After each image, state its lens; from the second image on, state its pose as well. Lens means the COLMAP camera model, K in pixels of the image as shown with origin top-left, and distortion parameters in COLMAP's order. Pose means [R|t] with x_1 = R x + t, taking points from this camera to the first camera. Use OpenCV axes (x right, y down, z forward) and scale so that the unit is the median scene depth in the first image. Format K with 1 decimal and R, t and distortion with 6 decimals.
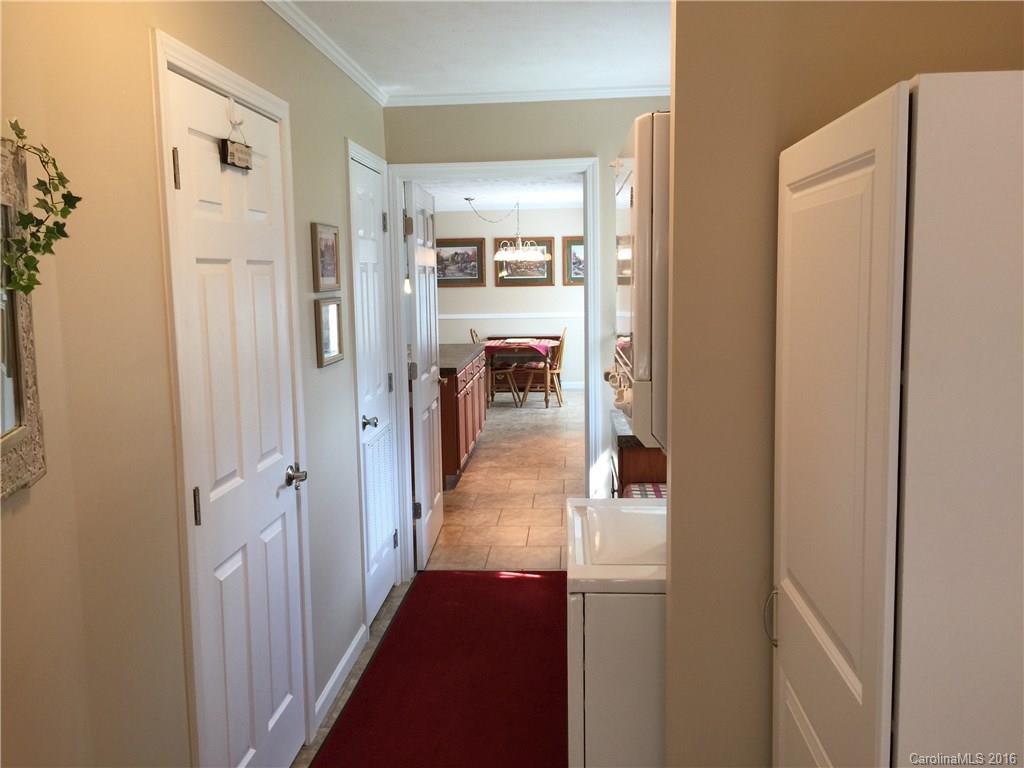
lens RADIAL K [[877.0, 0, 509.8], [0, 877.0, 378.4], [0, 0, 1]] dist [0.077701, -0.108926]
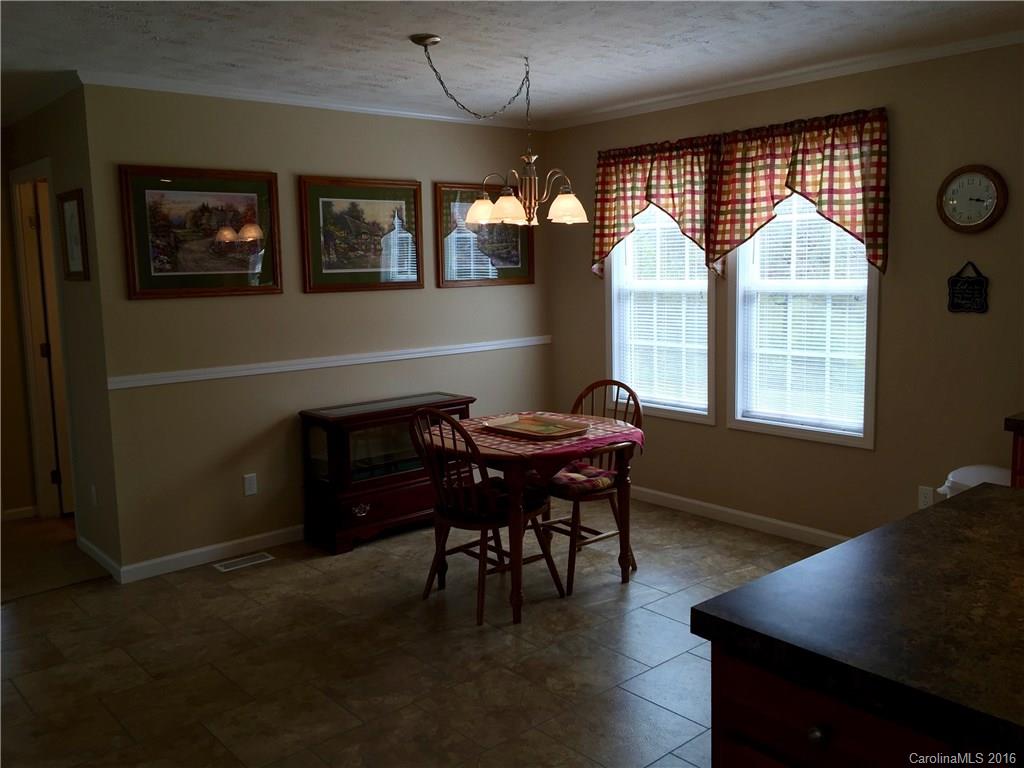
lens RADIAL K [[877.0, 0, 509.8], [0, 877.0, 378.4], [0, 0, 1]] dist [0.077701, -0.108926]
pose [[0.701866, -0.091510, 0.706406, -0.243666], [0.094263, 0.994924, 0.035229, -0.070678], [-0.706044, 0.041862, 0.706929, 0.642662]]
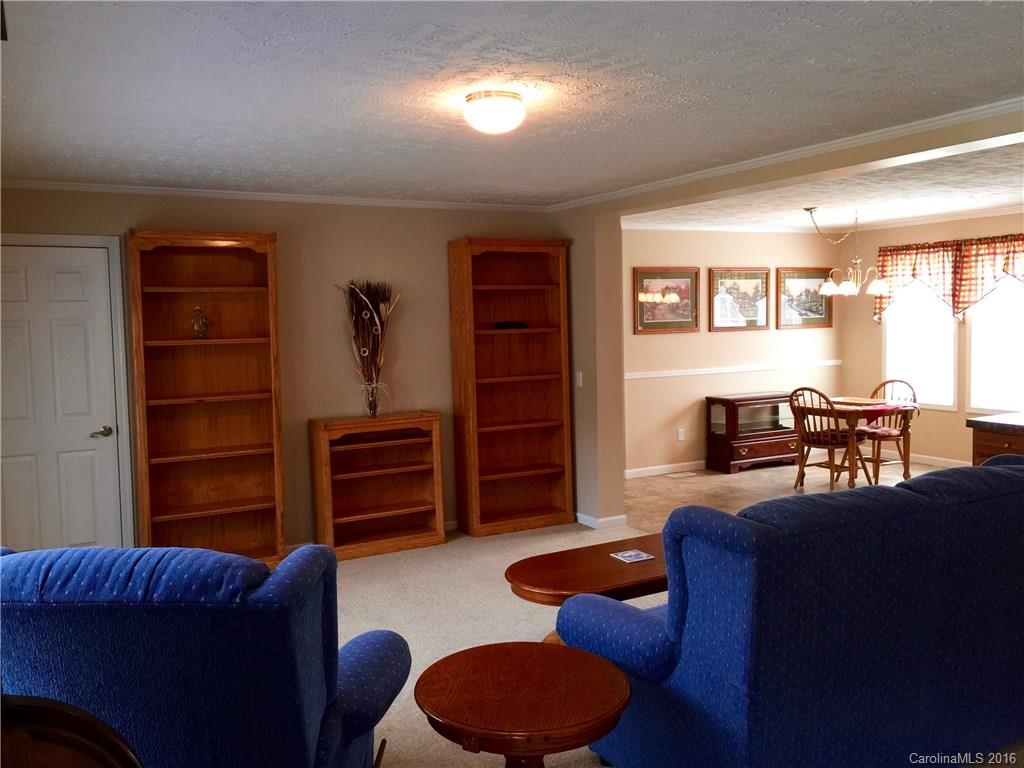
lens RADIAL K [[877.0, 0, 509.8], [0, 877.0, 378.4], [0, 0, 1]] dist [0.077701, -0.108926]
pose [[0.842525, -0.039814, 0.537184, -0.564365], [0.073031, 0.996499, -0.040685, -0.047268], [-0.533684, 0.073509, 0.842483, 0.461957]]
